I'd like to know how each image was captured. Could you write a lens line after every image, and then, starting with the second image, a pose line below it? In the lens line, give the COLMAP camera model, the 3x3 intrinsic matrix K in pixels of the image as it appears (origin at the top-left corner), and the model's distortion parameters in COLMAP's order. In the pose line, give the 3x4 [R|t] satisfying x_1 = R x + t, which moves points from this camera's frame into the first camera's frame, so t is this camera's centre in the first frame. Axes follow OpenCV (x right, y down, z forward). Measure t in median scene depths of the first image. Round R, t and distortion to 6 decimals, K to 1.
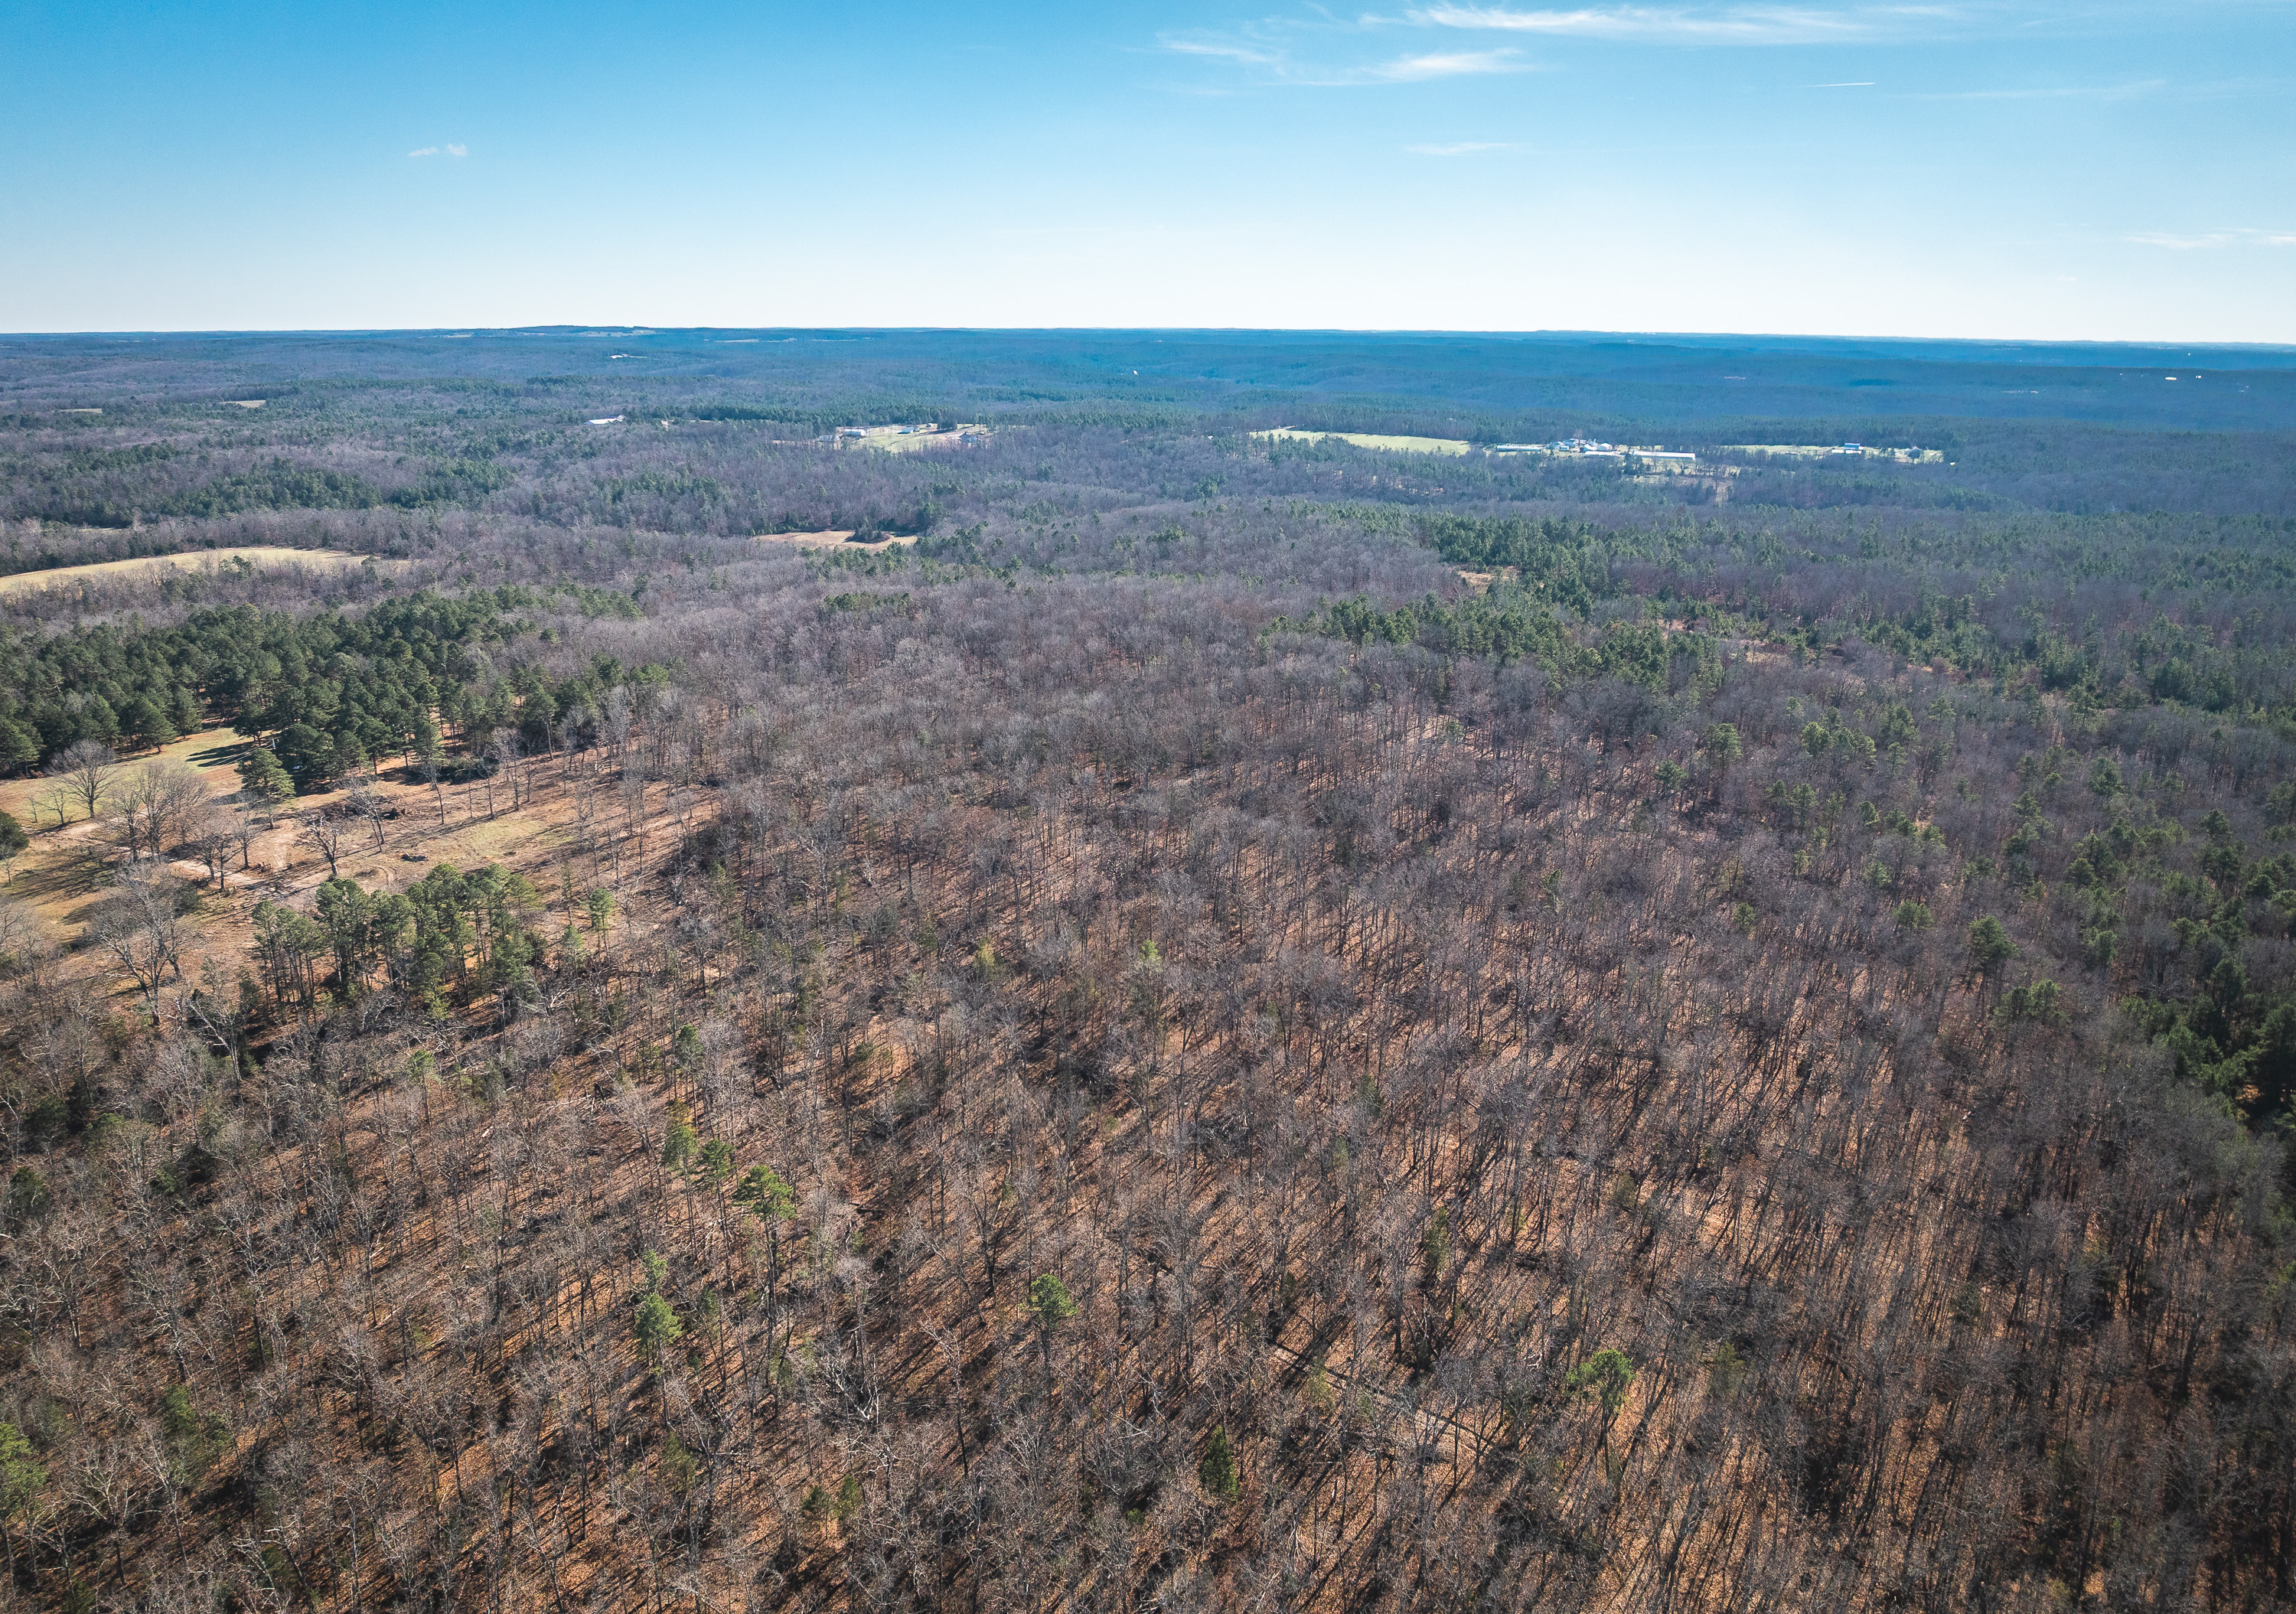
lens RADIAL K [[1660.1, 0, 1134.1], [0, 1660.1, 815.6], [0, 0, 1]] dist [-0.038969, 0.001930]
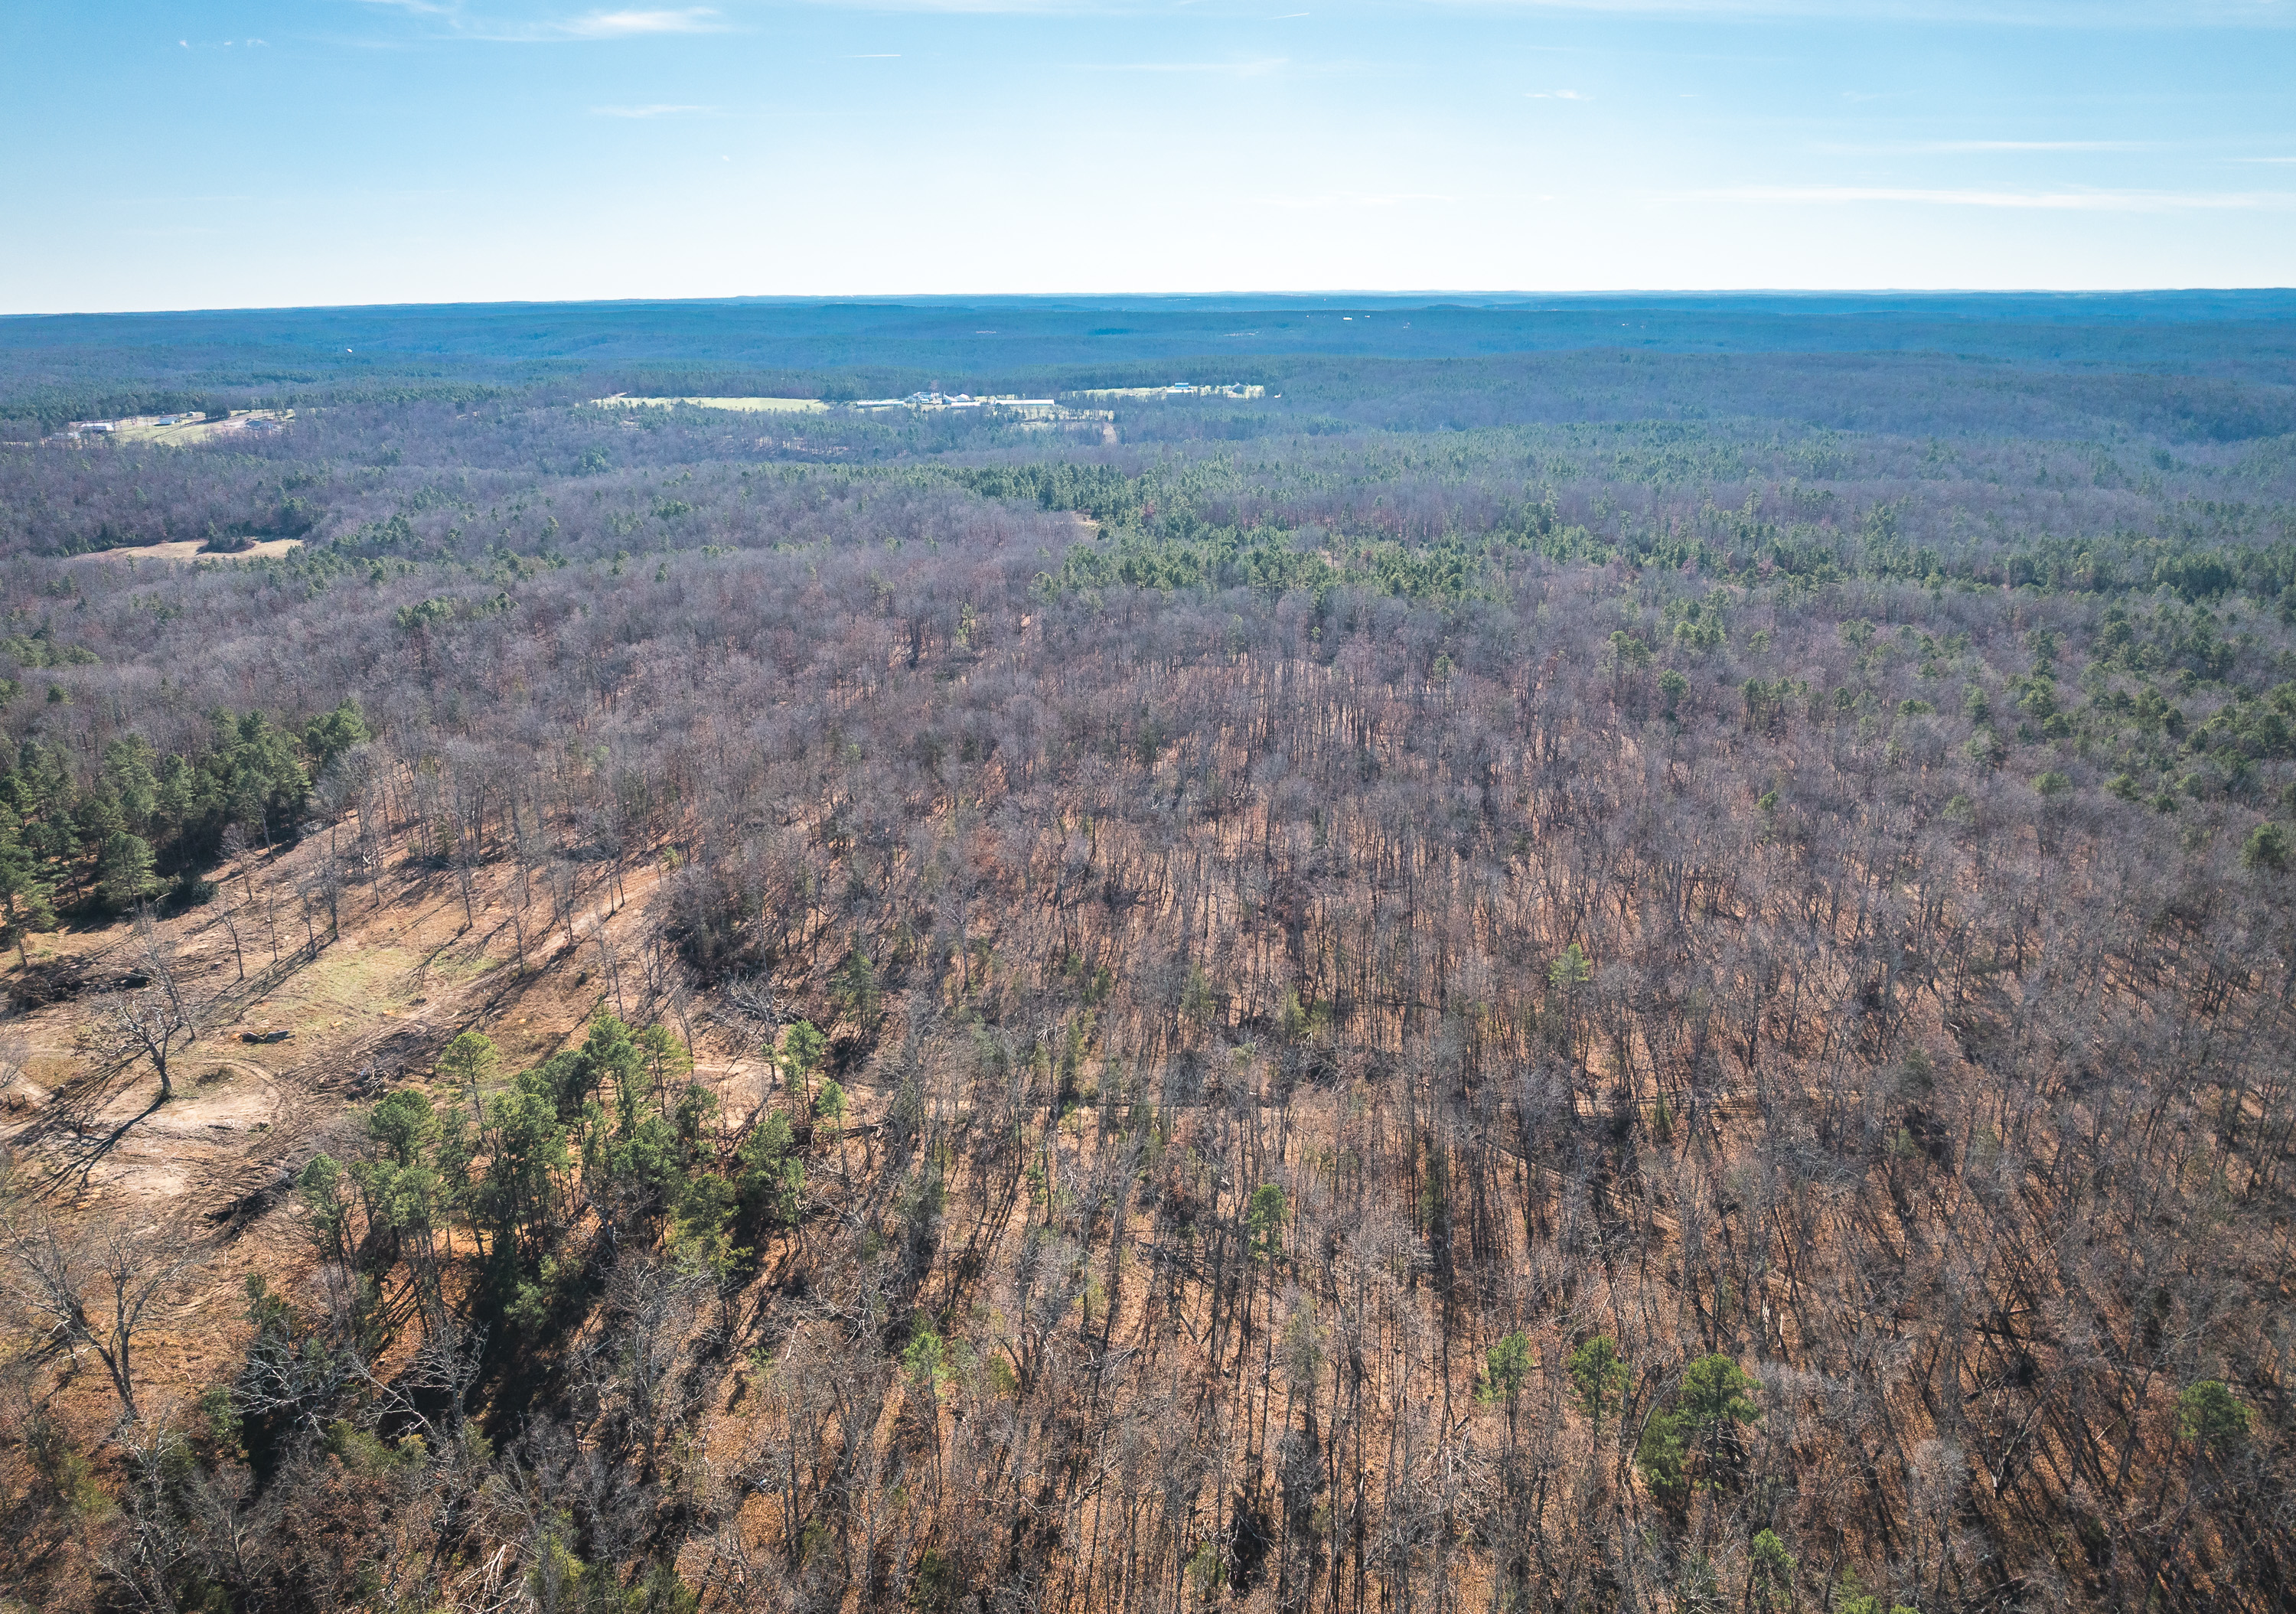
lens RADIAL K [[1660.1, 0, 1145.4], [0, 1660.1, 786.9], [0, 0, 1]] dist [-0.038969, 0.001930]
pose [[0.894748, -0.142352, 0.423276, -0.176156], [0.141018, 0.989400, 0.034653, -0.021102], [-0.423722, 0.028684, 0.905338, 0.117829]]
